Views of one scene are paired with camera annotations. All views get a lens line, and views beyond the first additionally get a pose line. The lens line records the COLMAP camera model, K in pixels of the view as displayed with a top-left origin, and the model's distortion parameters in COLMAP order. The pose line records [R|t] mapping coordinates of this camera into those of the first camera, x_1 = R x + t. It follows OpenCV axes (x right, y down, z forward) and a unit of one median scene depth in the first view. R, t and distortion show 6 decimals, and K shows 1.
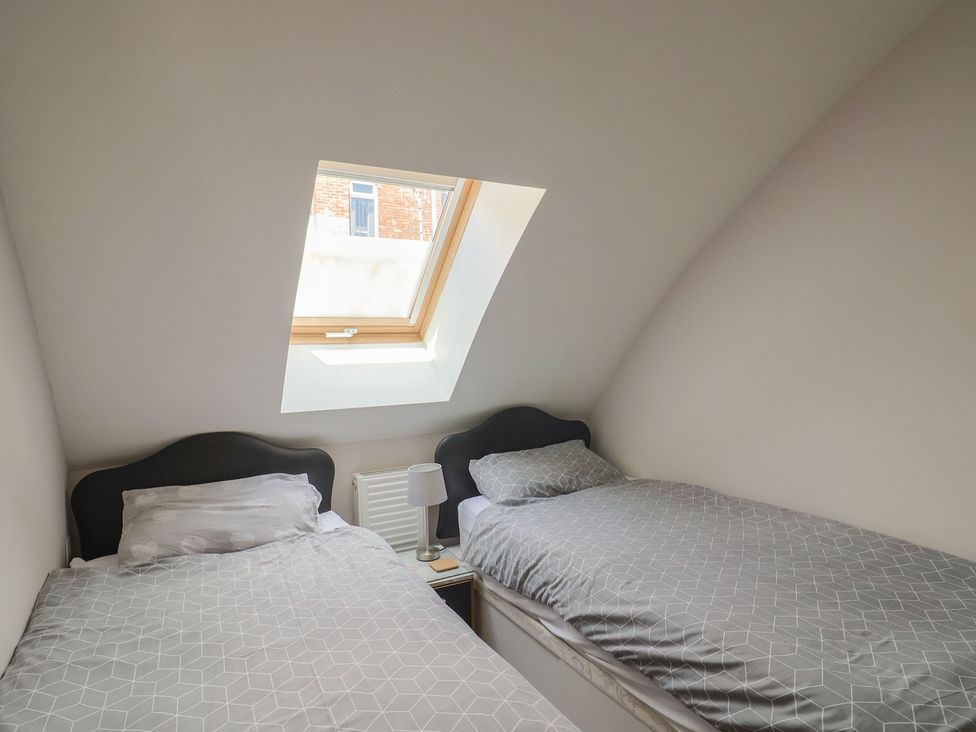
lens RADIAL K [[570.2, 0, 497.5], [0, 570.2, 366.7], [0, 0, 1]] dist [-0.006558, -0.003826]
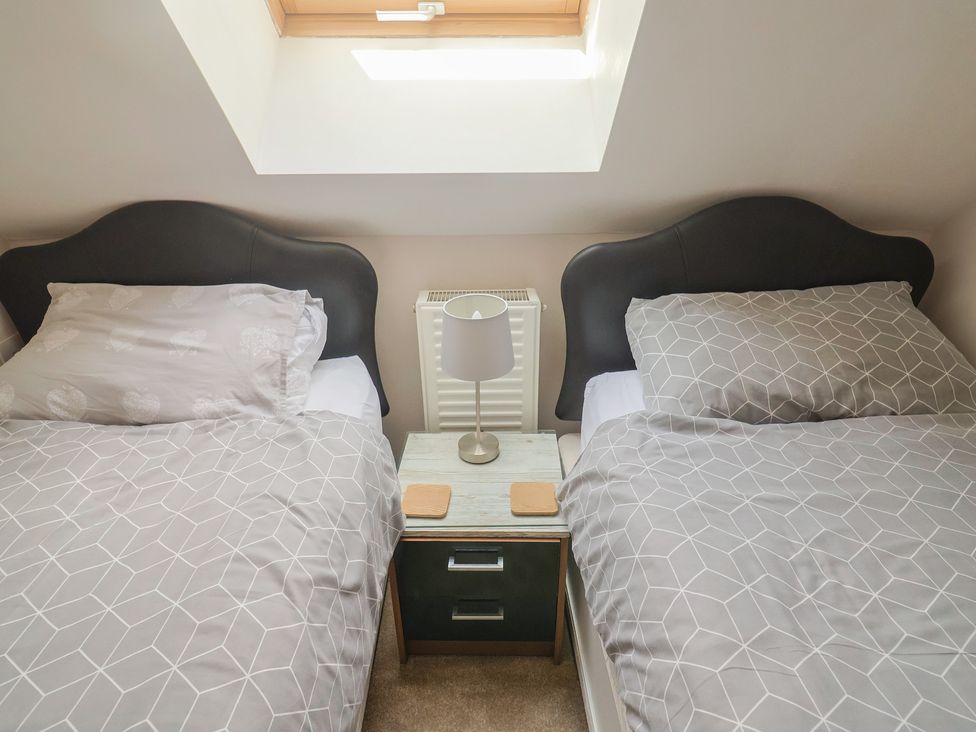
lens RADIAL K [[570.2, 0, 497.5], [0, 570.2, 366.7], [0, 0, 1]] dist [-0.006558, -0.003826]
pose [[0.883935, 0.221841, -0.411637, 0.073380], [-0.033509, 0.908089, 0.417435, 0.013705], [0.466407, -0.355192, 0.810126, 0.556301]]
